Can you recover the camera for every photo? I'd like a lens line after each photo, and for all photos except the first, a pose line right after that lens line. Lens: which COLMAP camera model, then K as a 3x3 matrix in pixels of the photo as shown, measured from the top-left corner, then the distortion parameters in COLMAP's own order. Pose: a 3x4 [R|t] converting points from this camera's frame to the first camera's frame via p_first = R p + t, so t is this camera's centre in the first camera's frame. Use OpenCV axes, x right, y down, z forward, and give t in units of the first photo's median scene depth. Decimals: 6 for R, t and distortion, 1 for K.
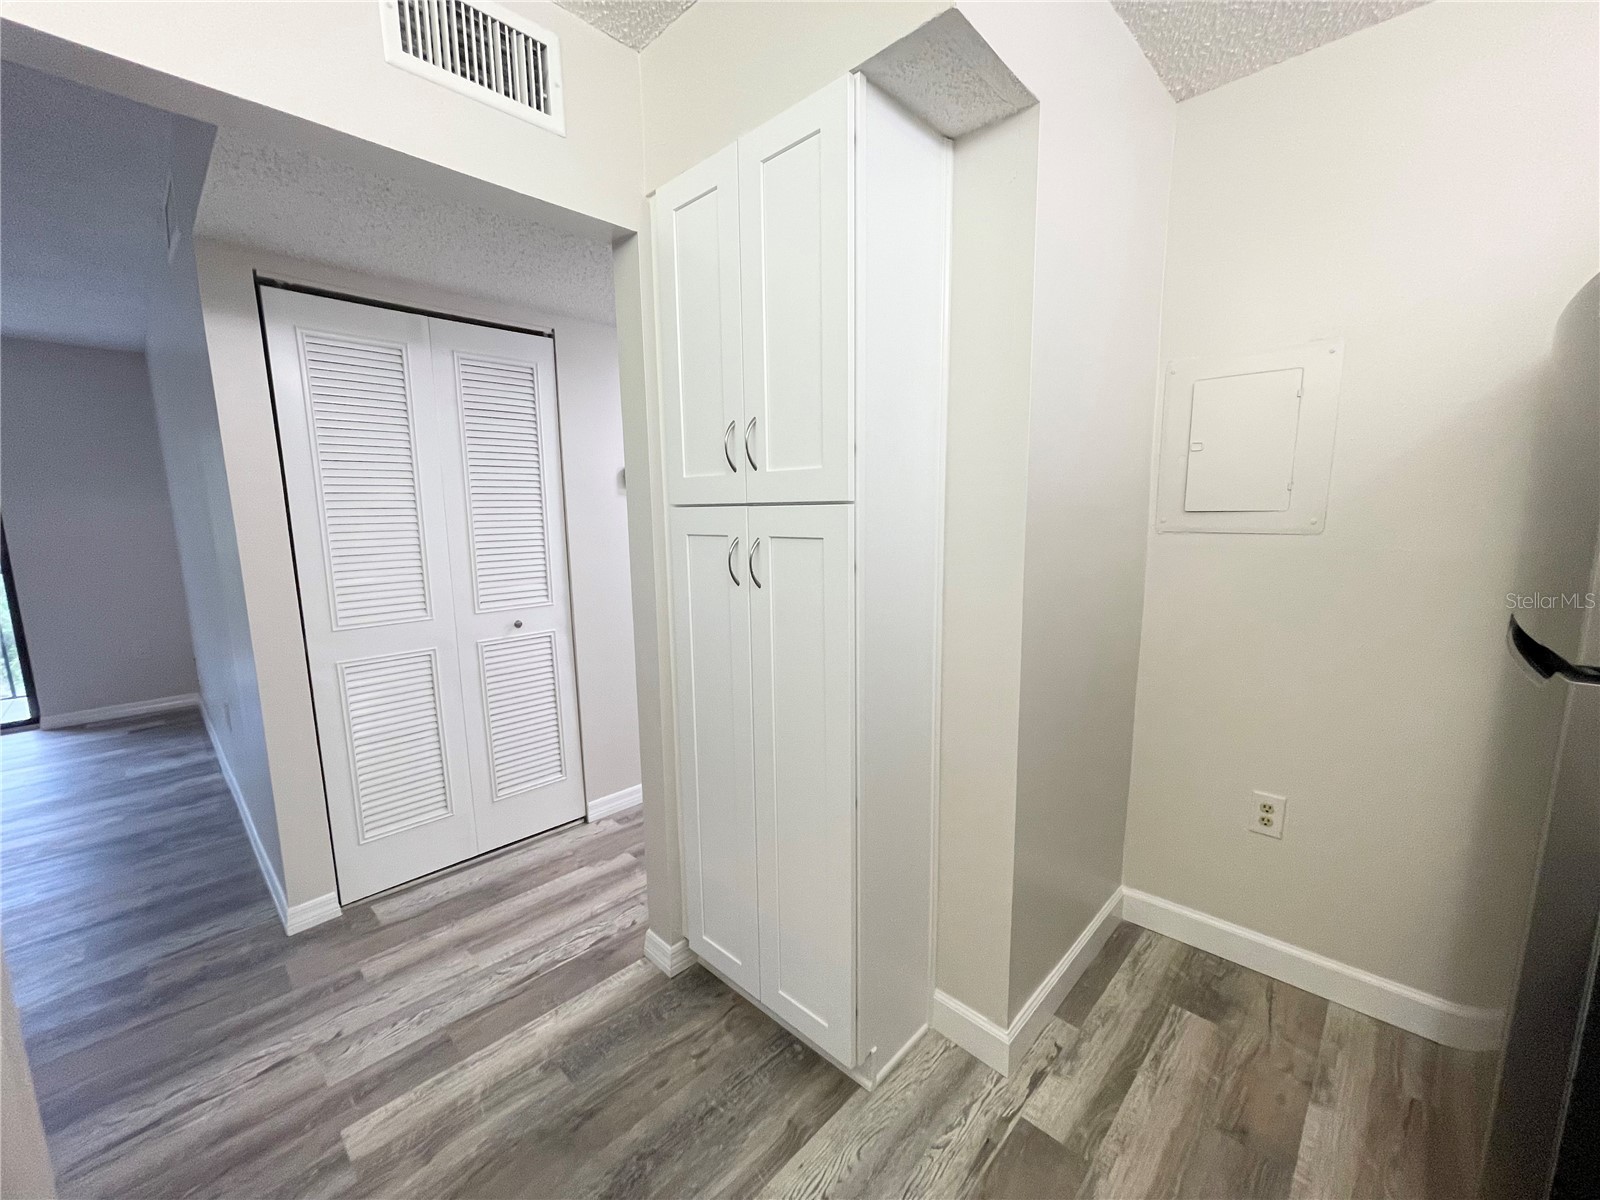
lens RADIAL K [[644.1, 0, 788.7], [0, 644.1, 603.6], [0, 0, 1]] dist [-0.007397, 0.003453]
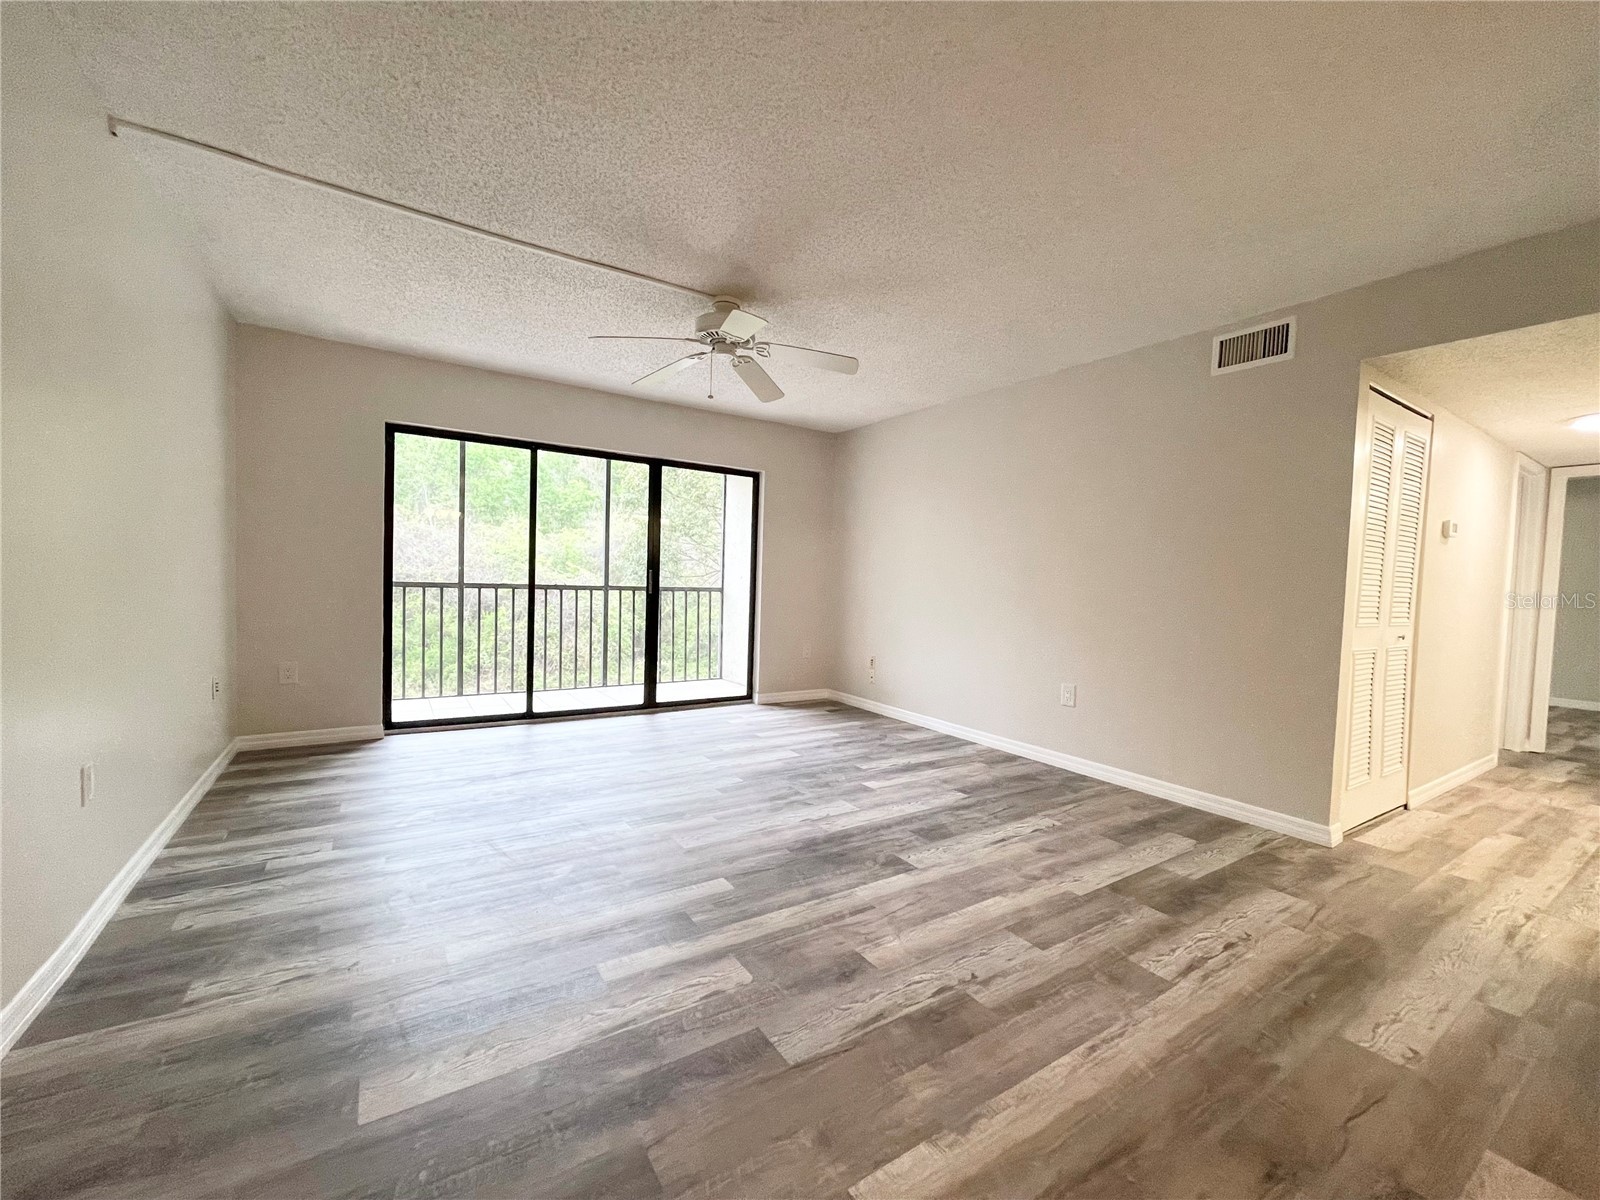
lens RADIAL K [[644.1, 0, 800.5], [0, 644.1, 608.4], [0, 0, 1]] dist [-0.007397, 0.003453]
pose [[0.975747, 0.061649, -0.210043, -1.632295], [-0.083029, 0.992053, -0.094534, 0.240706], [0.202545, 0.109680, 0.973111, -0.600315]]
